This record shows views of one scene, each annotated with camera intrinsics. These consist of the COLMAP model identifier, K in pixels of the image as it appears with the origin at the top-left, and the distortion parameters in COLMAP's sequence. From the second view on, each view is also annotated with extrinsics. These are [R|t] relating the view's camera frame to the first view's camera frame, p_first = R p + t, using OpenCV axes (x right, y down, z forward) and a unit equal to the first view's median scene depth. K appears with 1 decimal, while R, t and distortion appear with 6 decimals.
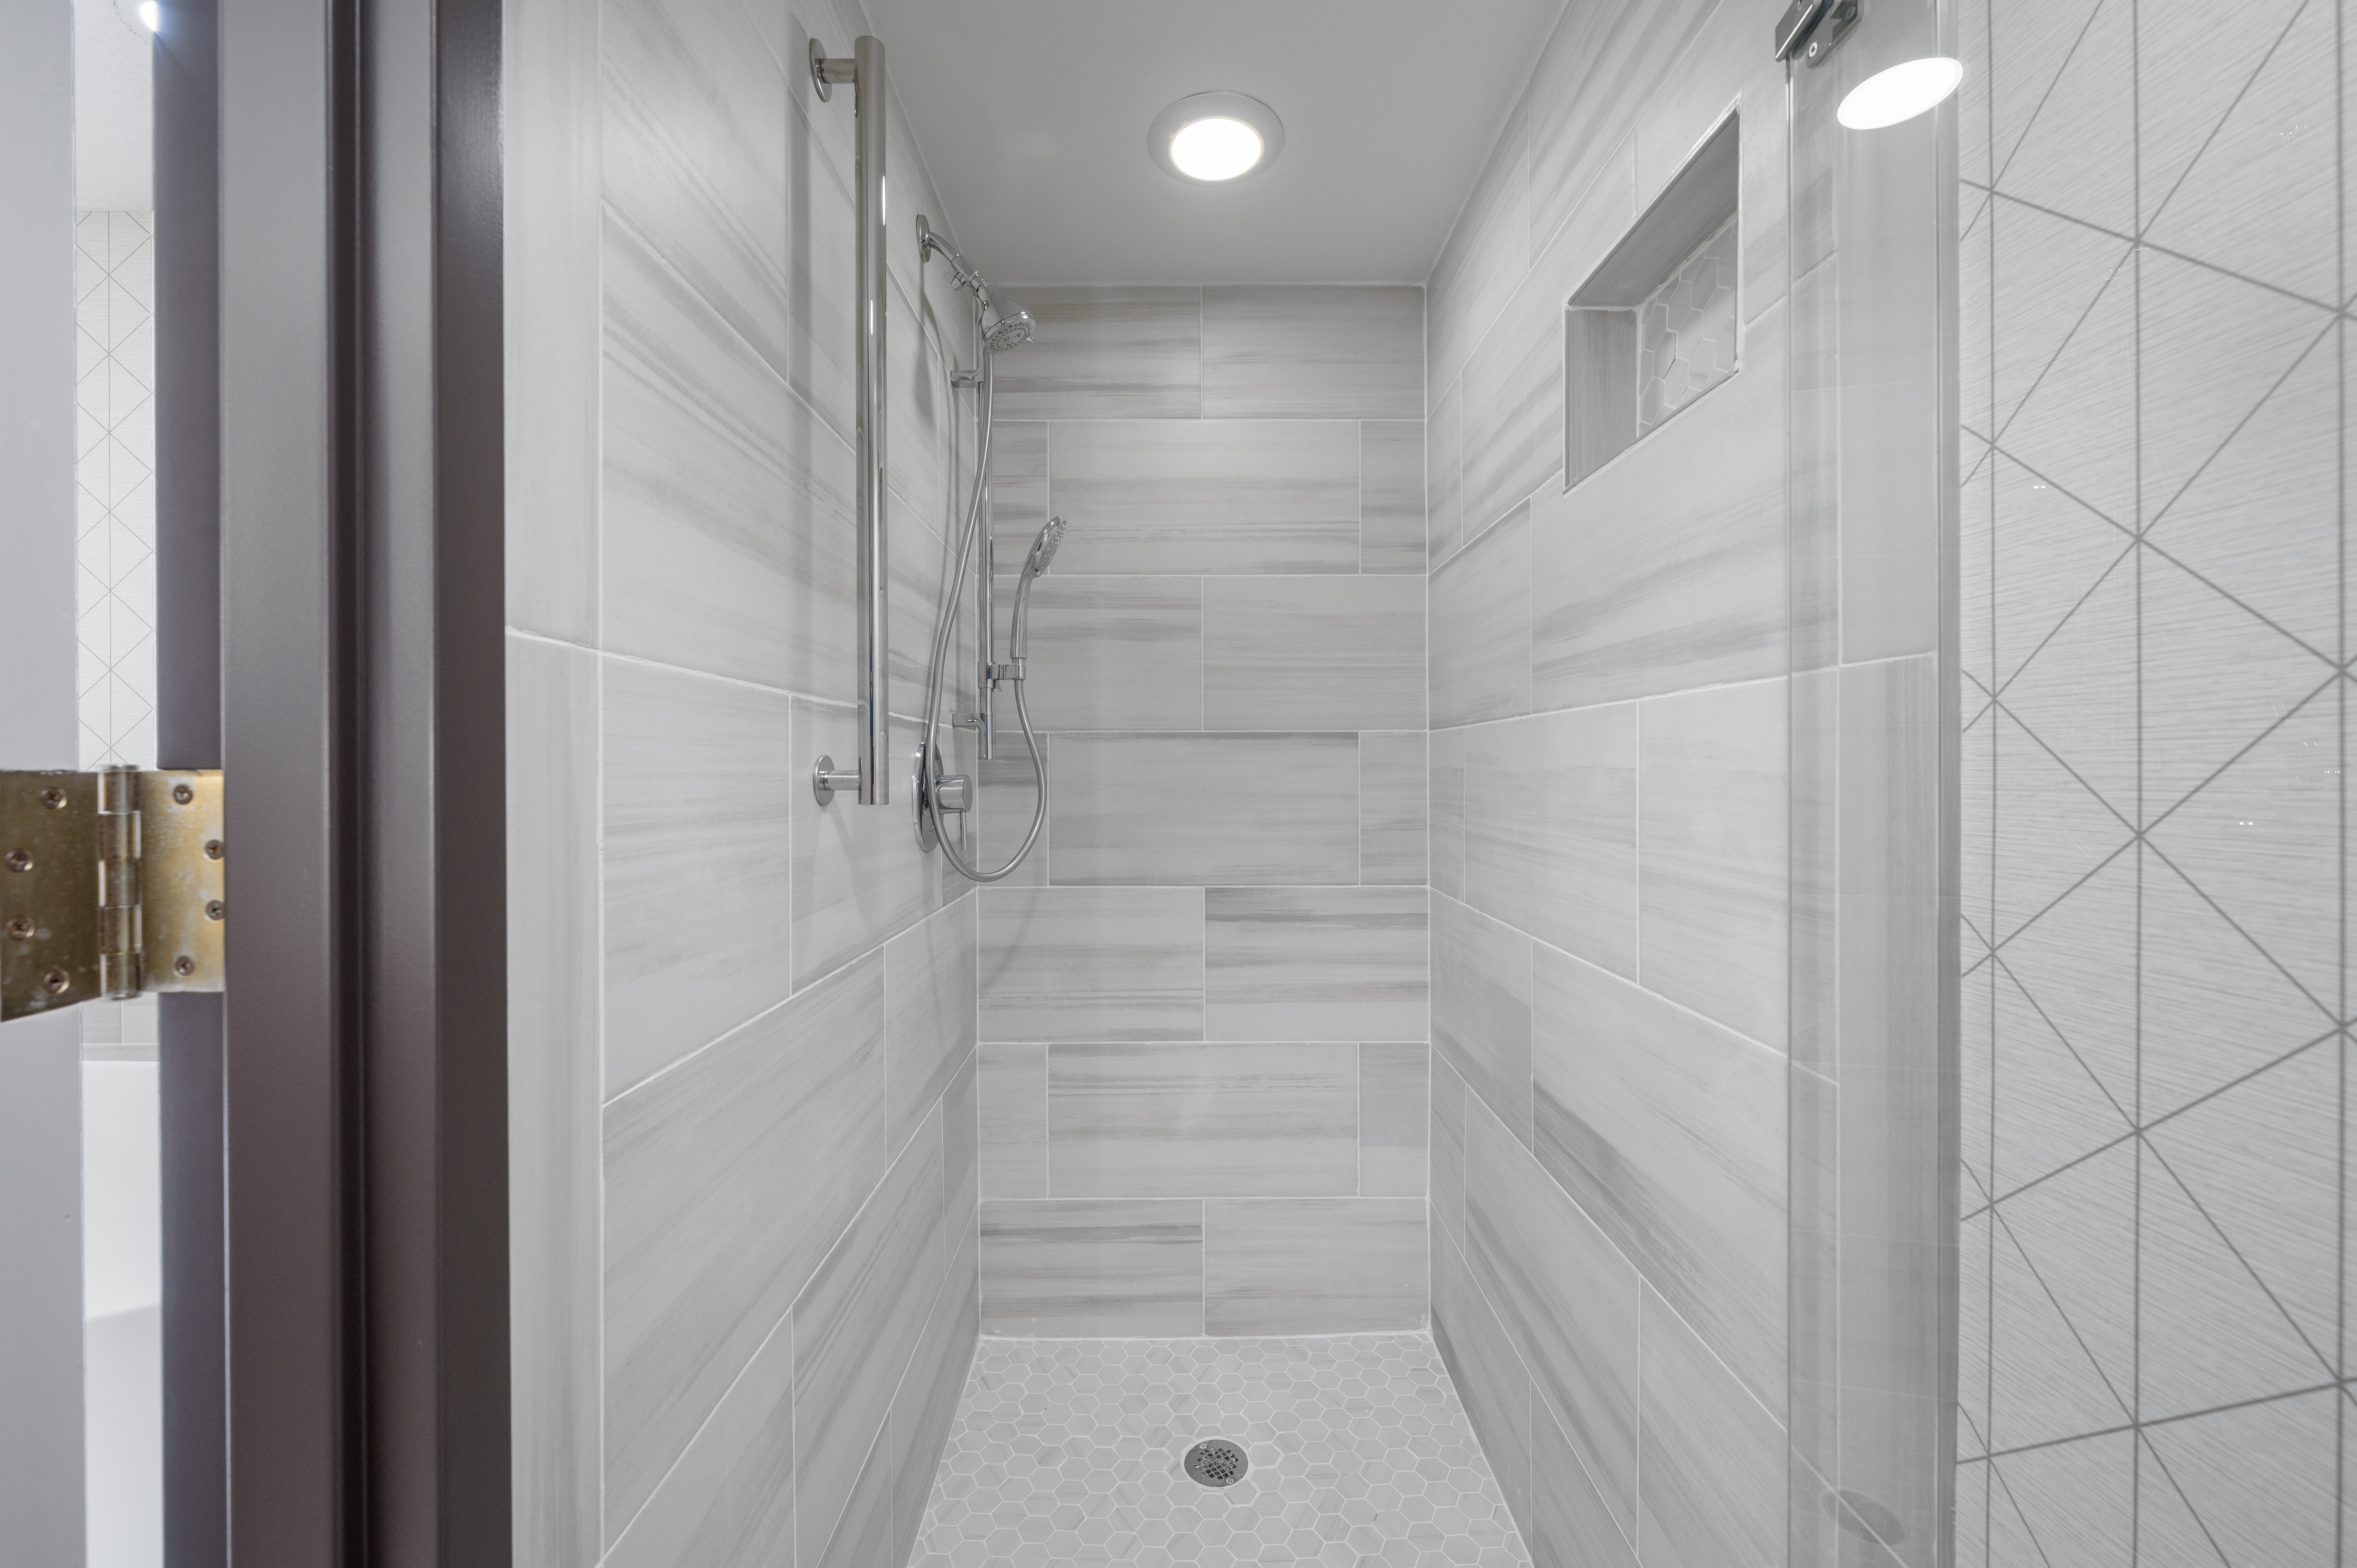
lens RADIAL K [[934.1, 0, 1180.0], [0, 934.1, 776.6], [0, 0, 1]] dist [-0.001140, 0.000131]
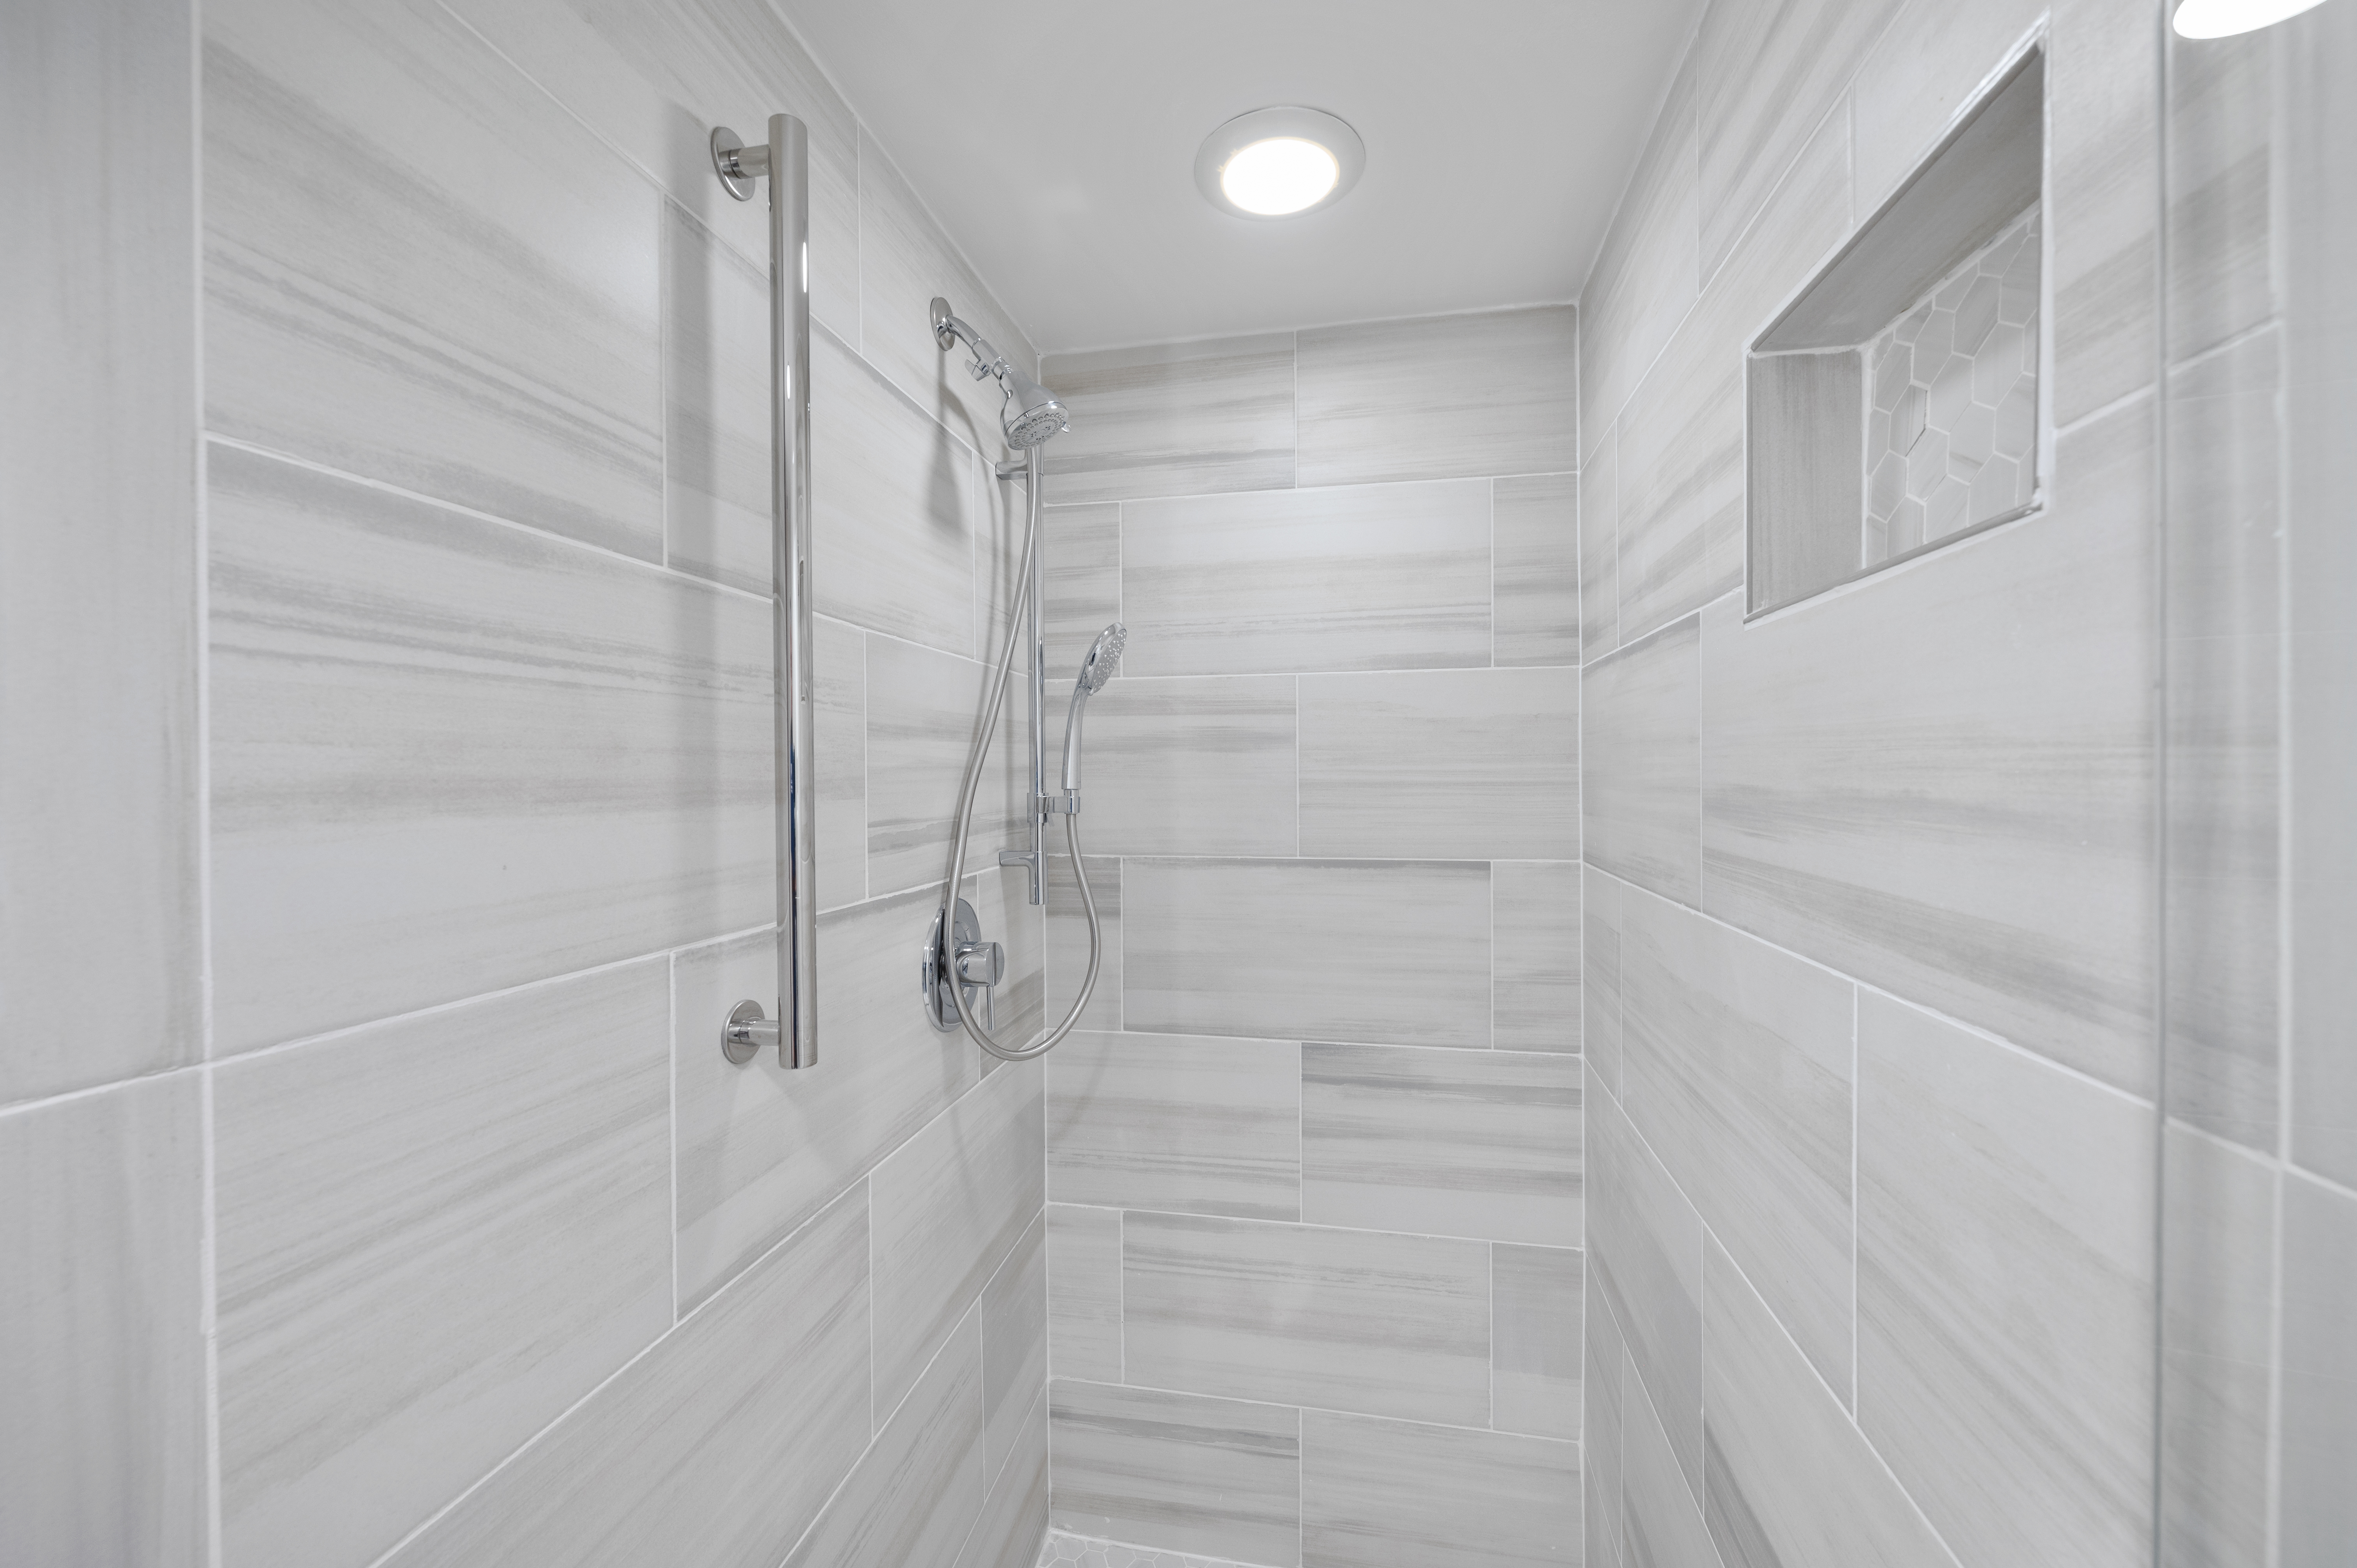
lens RADIAL K [[934.1, 0, 1180.7], [0, 934.1, 785.1], [0, 0, 1]] dist [-0.001140, 0.000131]
pose [[0.980208, -0.000975, -0.197967, 0.113177], [0.002012, 0.999985, 0.005039, -0.154139], [0.197959, -0.005338, 0.980196, 0.194941]]
